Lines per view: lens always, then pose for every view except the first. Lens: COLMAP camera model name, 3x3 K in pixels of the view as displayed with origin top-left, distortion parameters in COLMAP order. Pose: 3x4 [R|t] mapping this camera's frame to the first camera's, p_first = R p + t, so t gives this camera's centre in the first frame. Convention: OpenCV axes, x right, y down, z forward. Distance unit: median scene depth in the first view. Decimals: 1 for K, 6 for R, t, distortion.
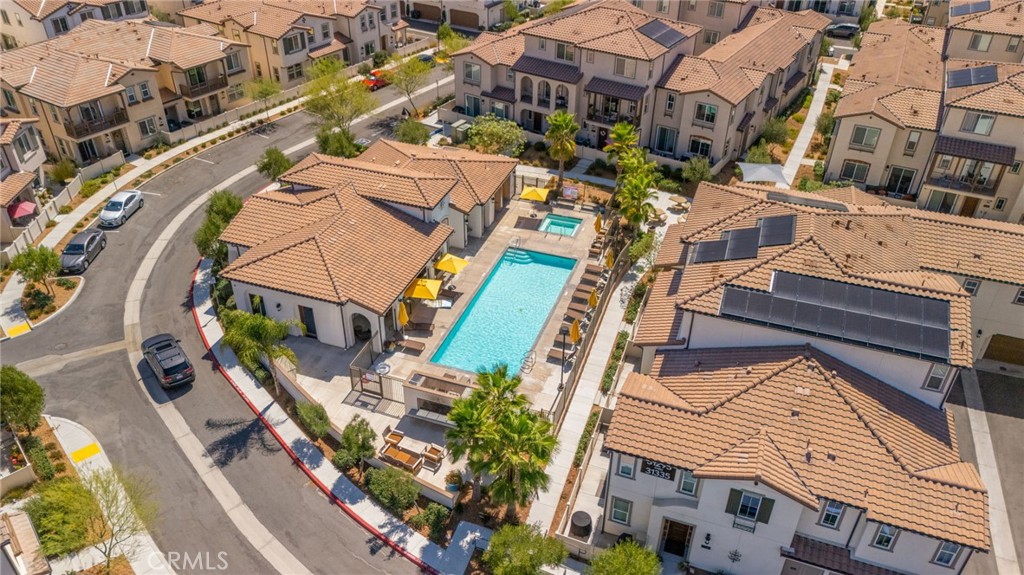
lens RADIAL K [[756.5, 0, 508.7], [0, 756.5, 287.2], [0, 0, 1]] dist [0.036047, -0.013522]
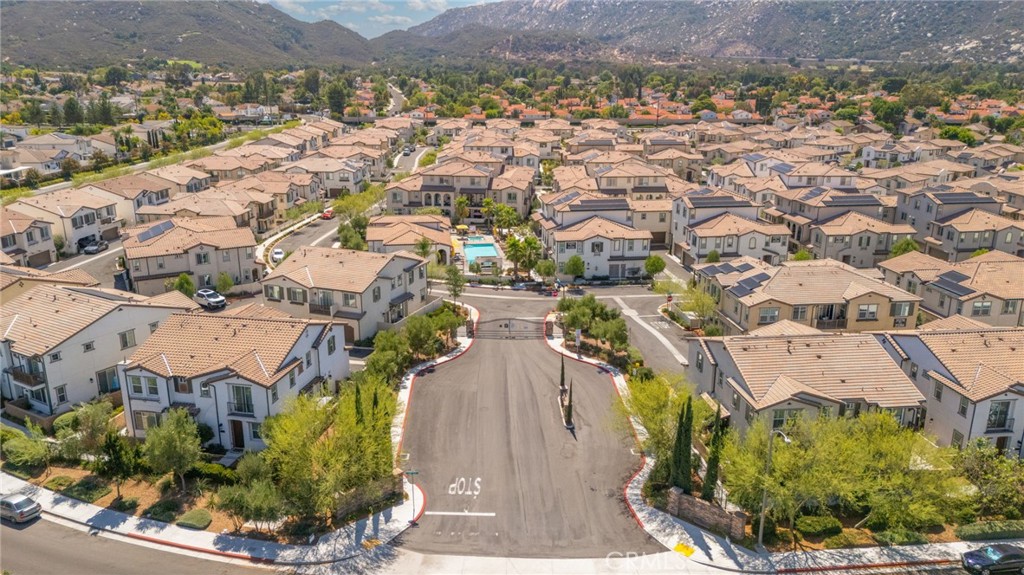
lens RADIAL K [[756.5, 0, 511.6], [0, 756.5, 286.4], [0, 0, 1]] dist [0.036047, -0.013522]
pose [[0.891850, -0.139067, 0.430424, -0.824813], [0.262651, 0.933928, -0.242473, 0.625669], [-0.368265, 0.329301, 0.869449, -0.975380]]
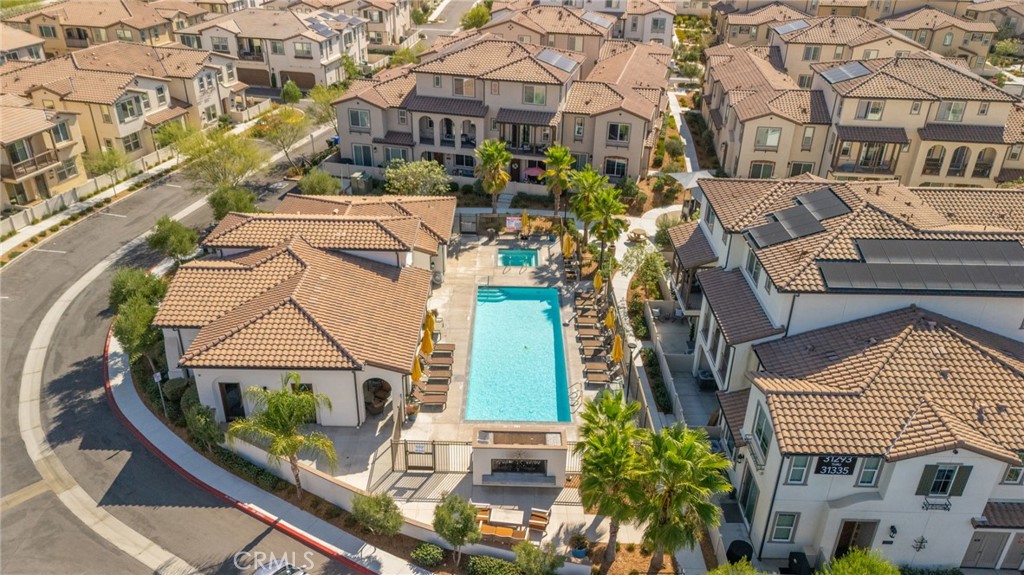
lens RADIAL K [[756.5, 0, 512.2], [0, 756.5, 288.4], [0, 0, 1]] dist [0.036047, -0.013522]
pose [[0.945248, -0.153103, 0.288212, -0.202574], [0.180593, 0.980979, -0.071179, 0.017858], [-0.271832, 0.119331, 0.954917, 0.122815]]
